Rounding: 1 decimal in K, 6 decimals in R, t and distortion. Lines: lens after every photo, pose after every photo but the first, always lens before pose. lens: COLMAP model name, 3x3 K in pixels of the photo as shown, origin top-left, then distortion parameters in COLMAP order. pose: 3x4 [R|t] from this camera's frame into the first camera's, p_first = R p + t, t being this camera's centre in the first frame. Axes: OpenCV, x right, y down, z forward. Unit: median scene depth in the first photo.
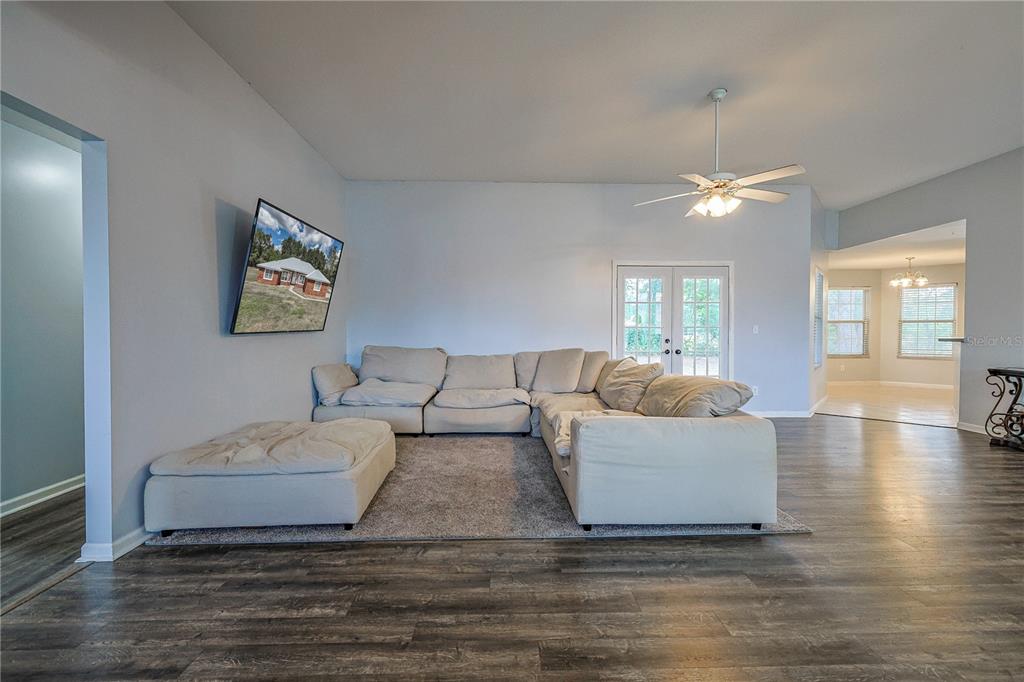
lens RADIAL K [[452.1, 0, 512.1], [0, 452.1, 337.7], [0, 0, 1]] dist [0.000443, 0.000440]
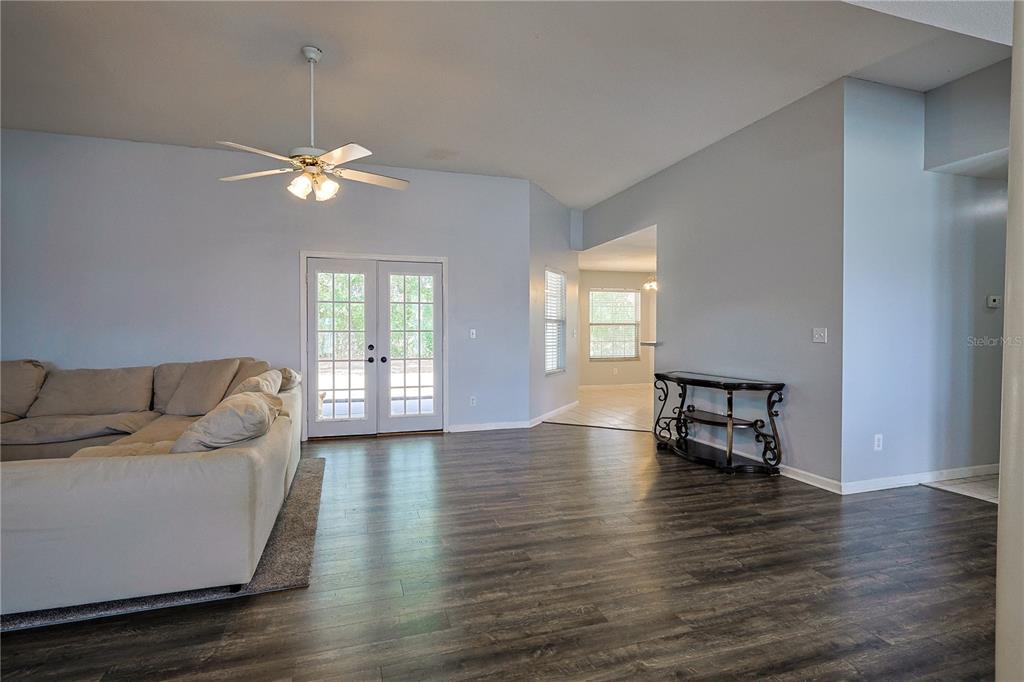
lens RADIAL K [[503.5, 0, 509.0], [0, 503.5, 337.9], [0, 0, 1]] dist [0.005967, -0.000544]
pose [[0.962459, -0.004237, 0.271394, 0.381087], [0.004921, 0.999986, -0.001840, -0.008628], [-0.271383, 0.003107, 0.962466, 0.007730]]
